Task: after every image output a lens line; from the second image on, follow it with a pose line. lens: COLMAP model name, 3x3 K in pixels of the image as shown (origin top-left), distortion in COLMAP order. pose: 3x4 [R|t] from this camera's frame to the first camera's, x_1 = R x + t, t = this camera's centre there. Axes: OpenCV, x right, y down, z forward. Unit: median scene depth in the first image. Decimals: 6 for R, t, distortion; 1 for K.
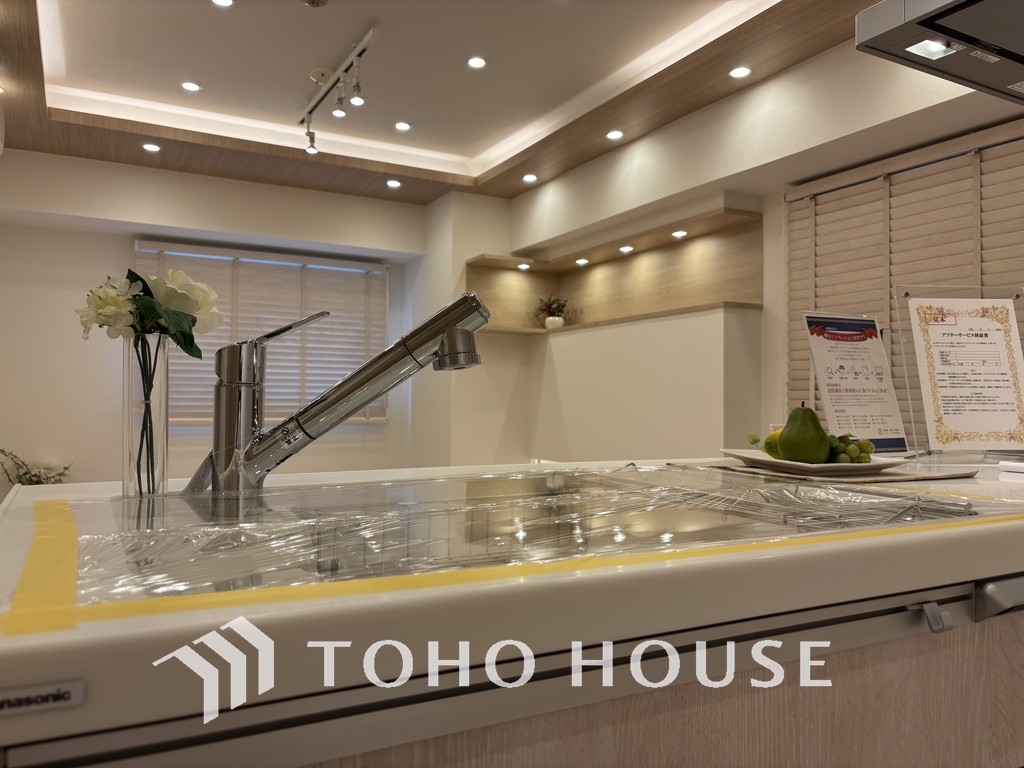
lens RADIAL K [[789.8, 0, 513.7], [0, 789.8, 387.0], [0, 0, 1]] dist [-0.048333, 0.069931]
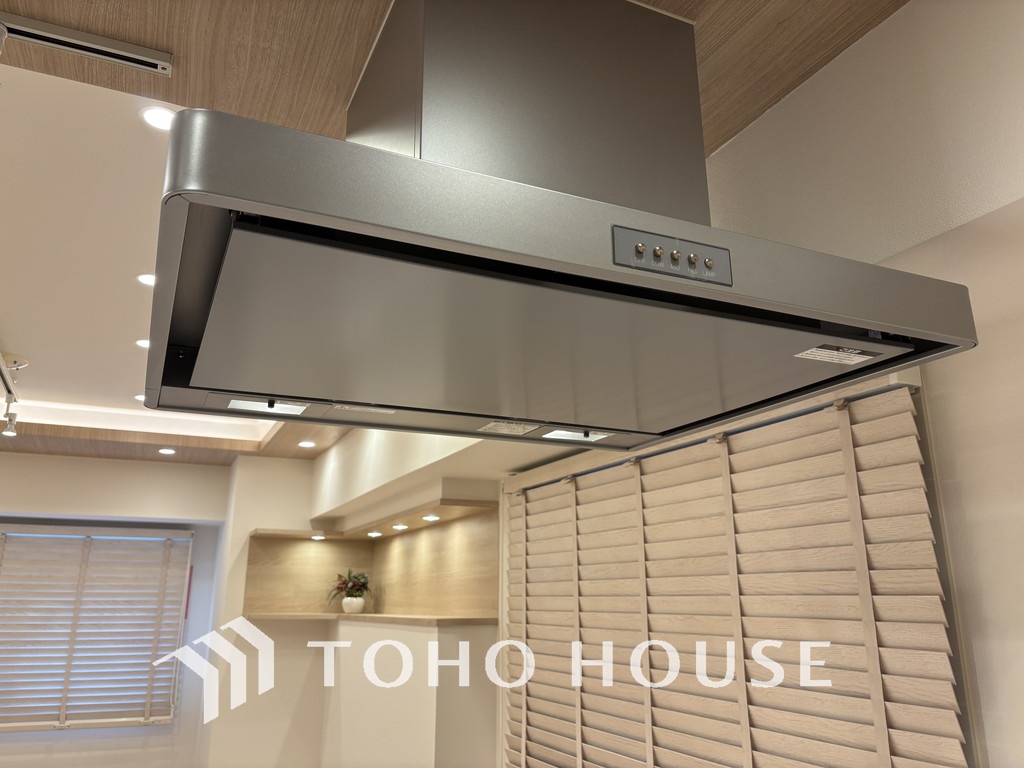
lens RADIAL K [[789.8, 0, 508.7], [0, 789.8, 354.1], [0, 0, 1]] dist [-0.048333, 0.069931]
pose [[0.996650, -0.030978, -0.075694, 0.295474], [0.008716, 0.960453, -0.278305, -0.104733], [0.081322, 0.276713, 0.957506, 0.128113]]
